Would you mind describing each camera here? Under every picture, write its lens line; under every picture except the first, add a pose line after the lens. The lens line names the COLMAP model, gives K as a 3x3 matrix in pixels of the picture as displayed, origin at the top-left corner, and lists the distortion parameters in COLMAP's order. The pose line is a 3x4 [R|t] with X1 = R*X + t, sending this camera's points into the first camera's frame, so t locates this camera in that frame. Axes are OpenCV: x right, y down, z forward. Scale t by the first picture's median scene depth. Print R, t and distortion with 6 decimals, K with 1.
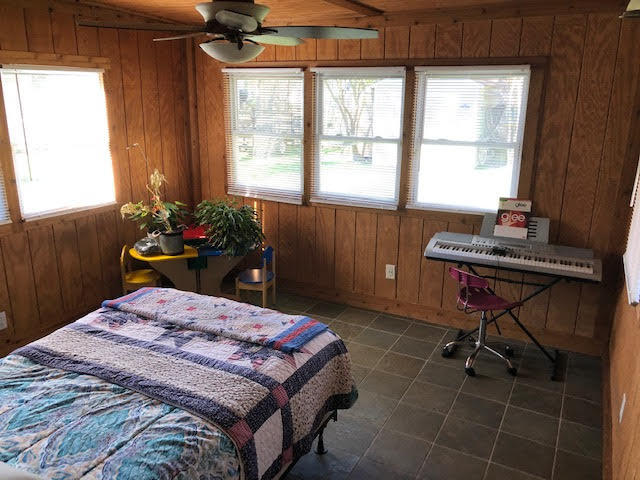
lens RADIAL K [[528.8, 0, 321.4], [0, 528.8, 240.0], [0, 0, 1]] dist [0.011237, -0.001253]
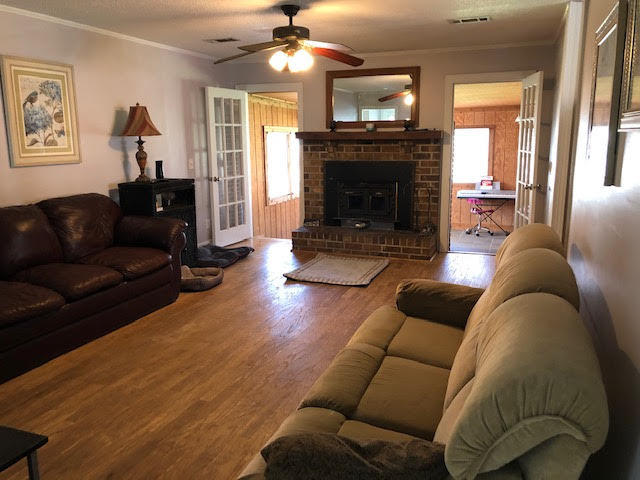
lens RADIAL K [[528.8, 0, 320.5], [0, 528.8, 238.0], [0, 0, 1]] dist [0.011237, -0.001253]
pose [[0.992512, -0.046533, 0.112932, -0.812919], [0.056953, 0.994233, -0.090870, 0.444379], [-0.108052, 0.096621, 0.989439, -1.584139]]
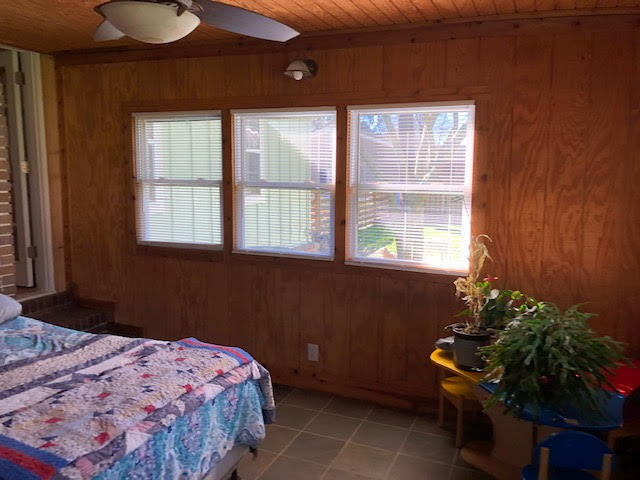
lens RADIAL K [[528.8, 0, 321.9], [0, 528.8, 241.2], [0, 0, 1]] dist [0.011237, -0.001253]
pose [[0.081657, 0.119154, -0.989512, 0.491879], [-0.283105, 0.954705, 0.091600, -0.190595], [0.955606, 0.272656, 0.111691, 1.063590]]
